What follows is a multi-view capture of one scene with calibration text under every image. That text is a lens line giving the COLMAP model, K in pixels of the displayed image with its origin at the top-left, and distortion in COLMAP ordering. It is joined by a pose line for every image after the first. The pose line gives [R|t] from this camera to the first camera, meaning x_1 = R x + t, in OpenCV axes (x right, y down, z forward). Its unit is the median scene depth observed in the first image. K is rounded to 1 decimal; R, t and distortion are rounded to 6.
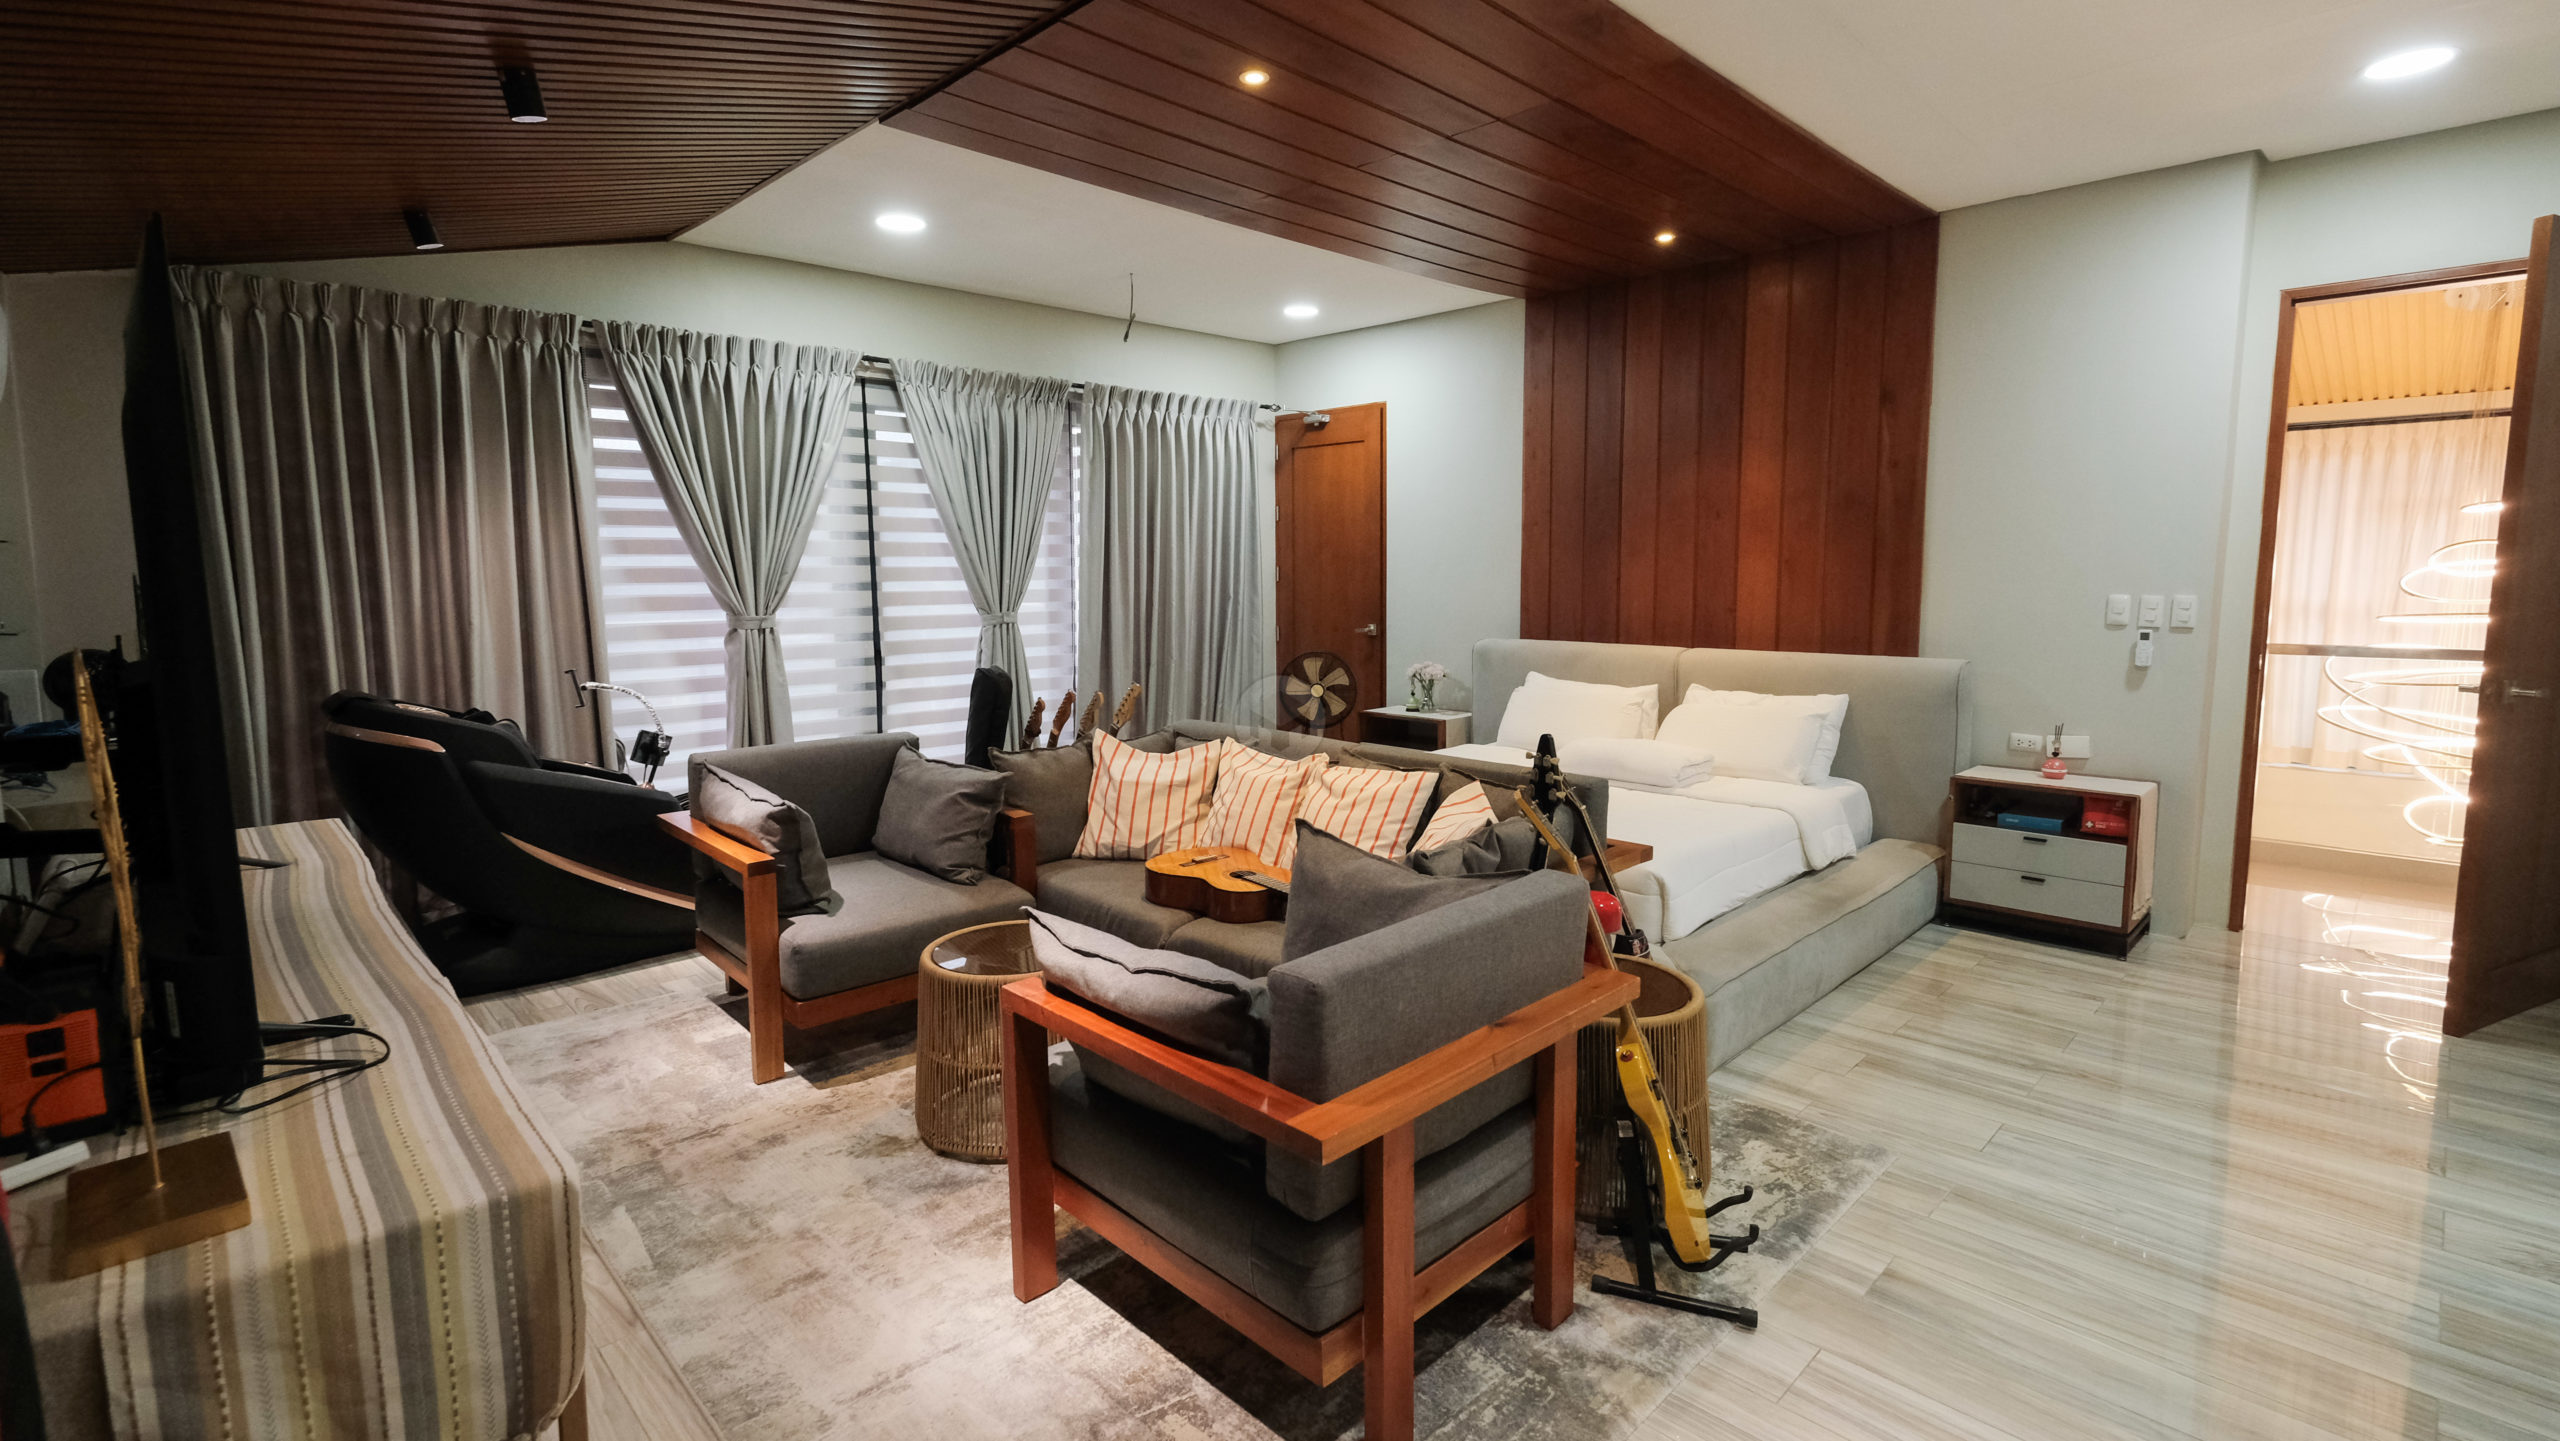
lens RADIAL K [[1120.8, 0, 1269.2], [0, 1120.8, 697.2], [0, 0, 1]] dist [-0.002083, -0.000738]
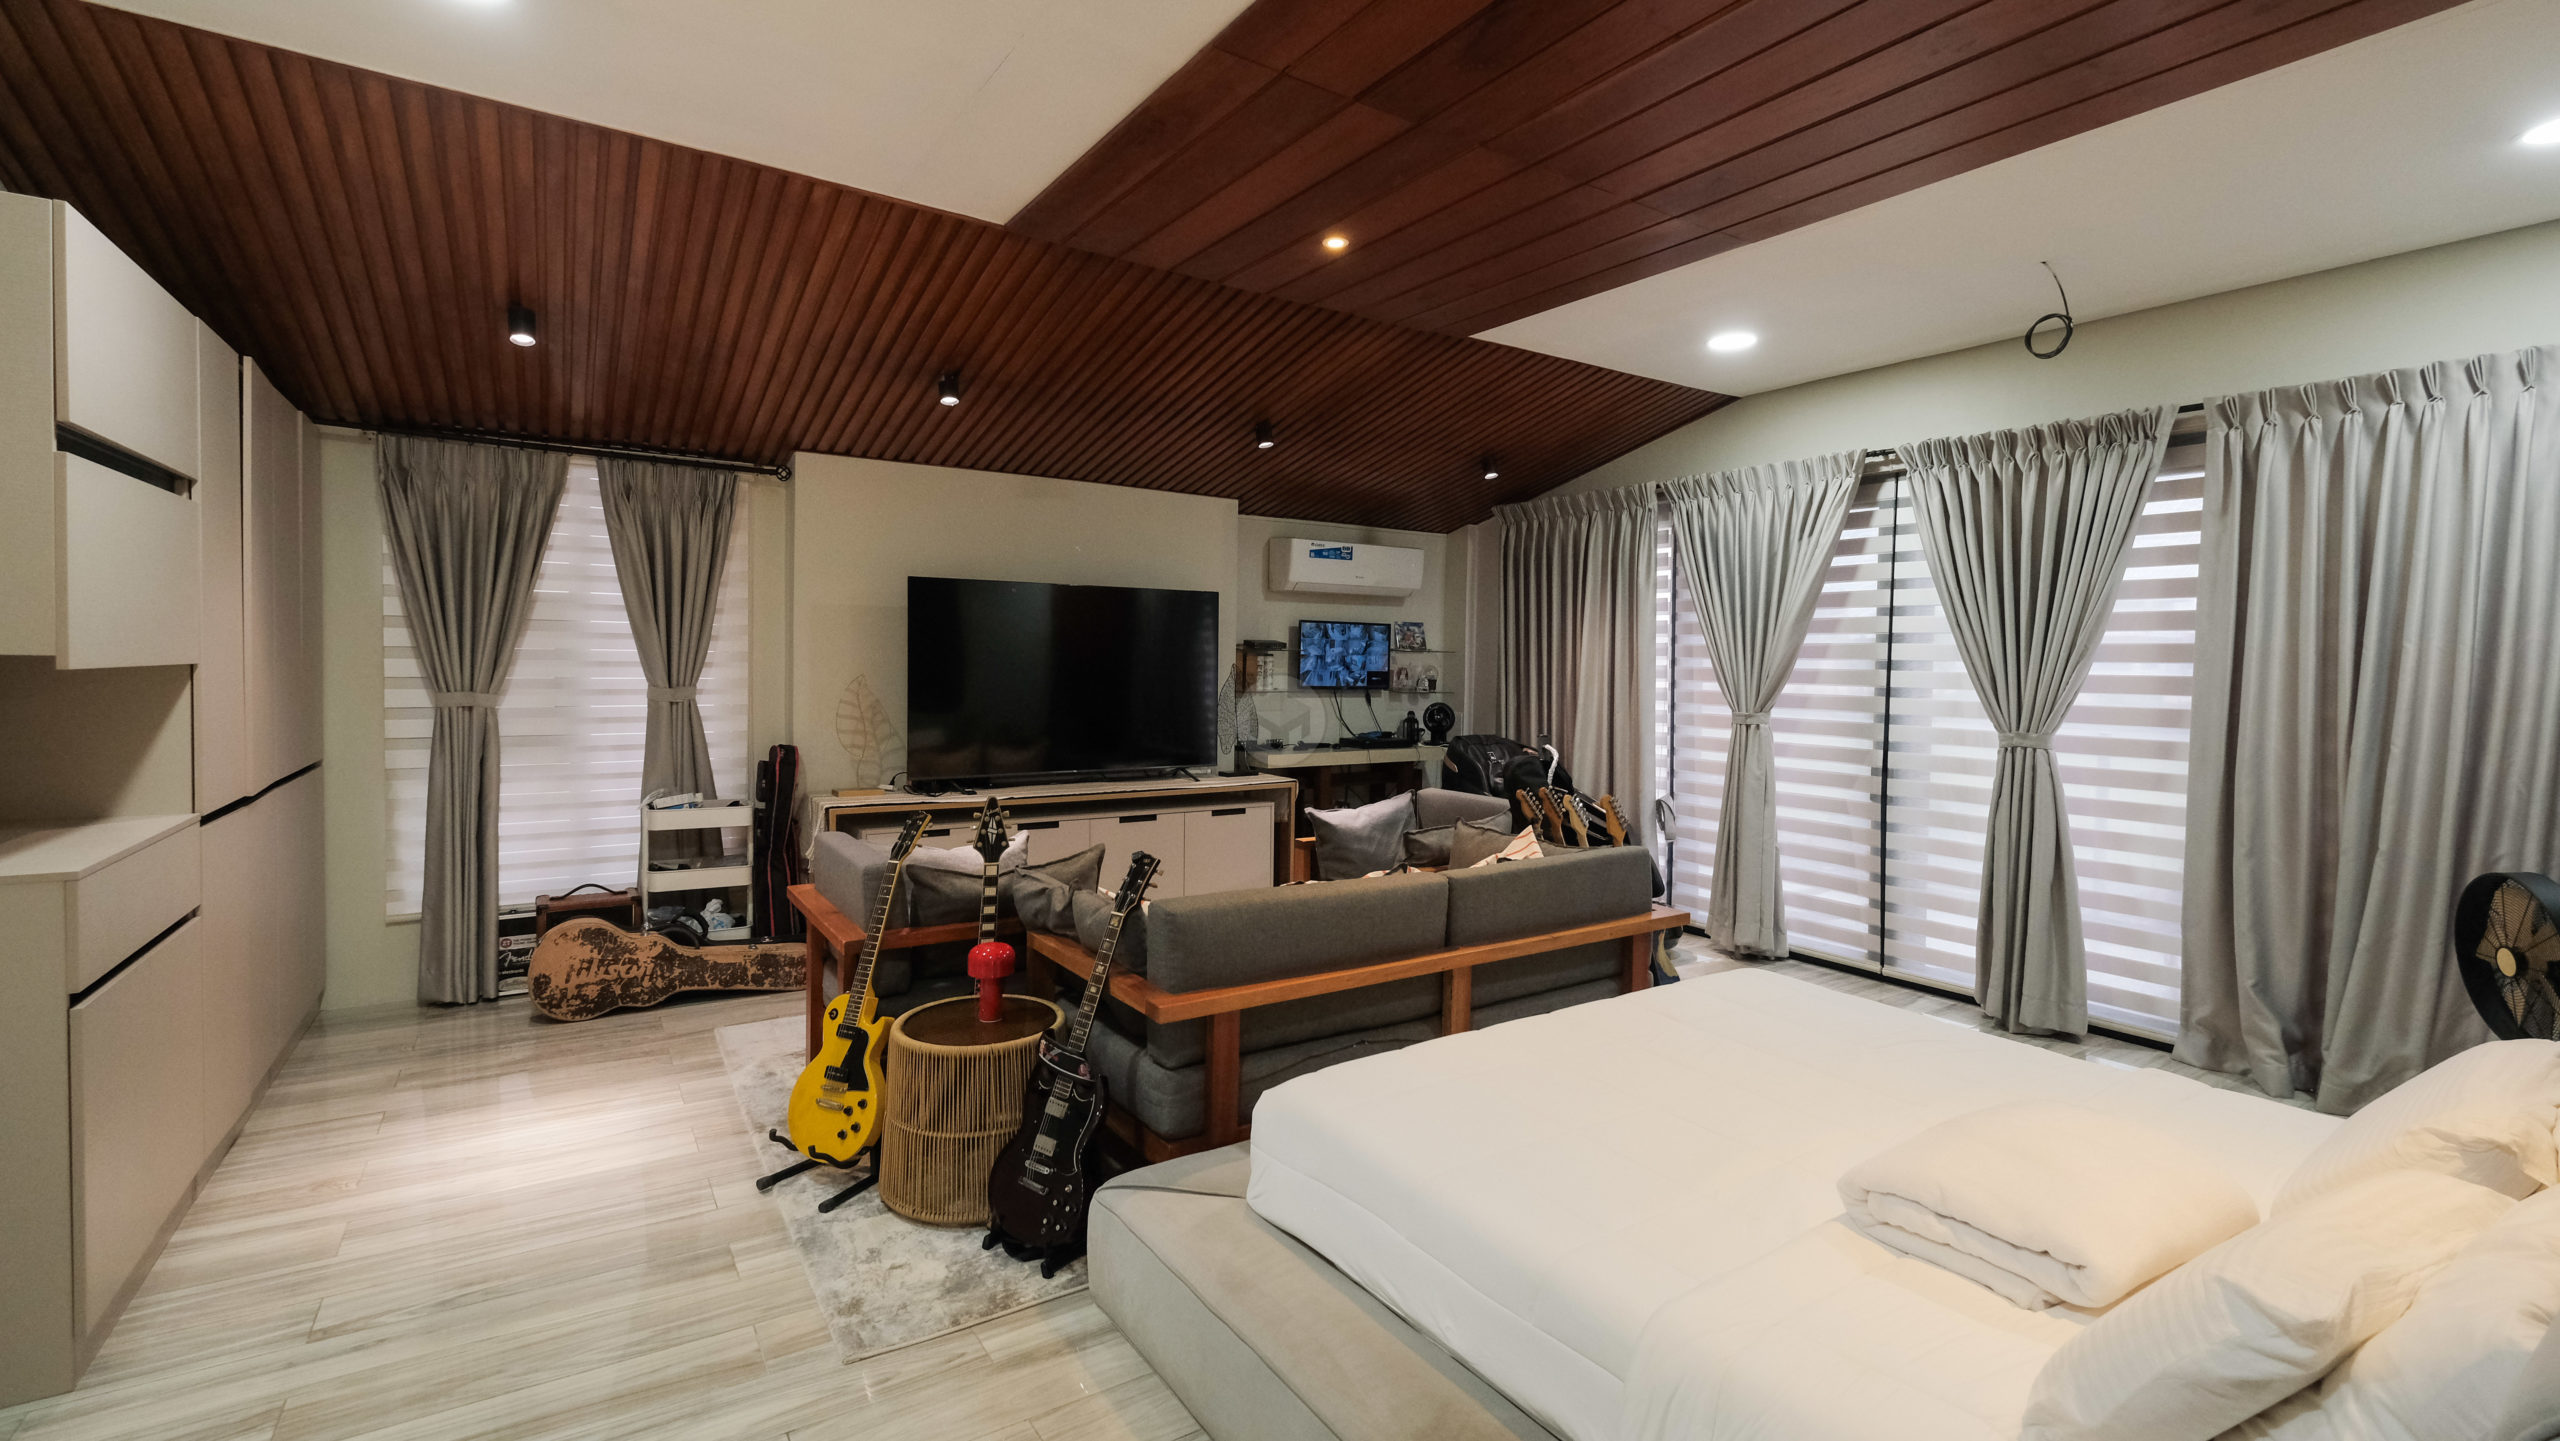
lens RADIAL K [[1088.7, 0, 1285.6], [0, 1088.7, 687.4], [0, 0, 1]] dist [0.000246, -0.000093]
pose [[-0.175541, 0.024001, -0.984180, 0.674321], [-0.135162, 0.989648, 0.048243, -0.086617], [0.975150, 0.141493, -0.170480, 0.729636]]
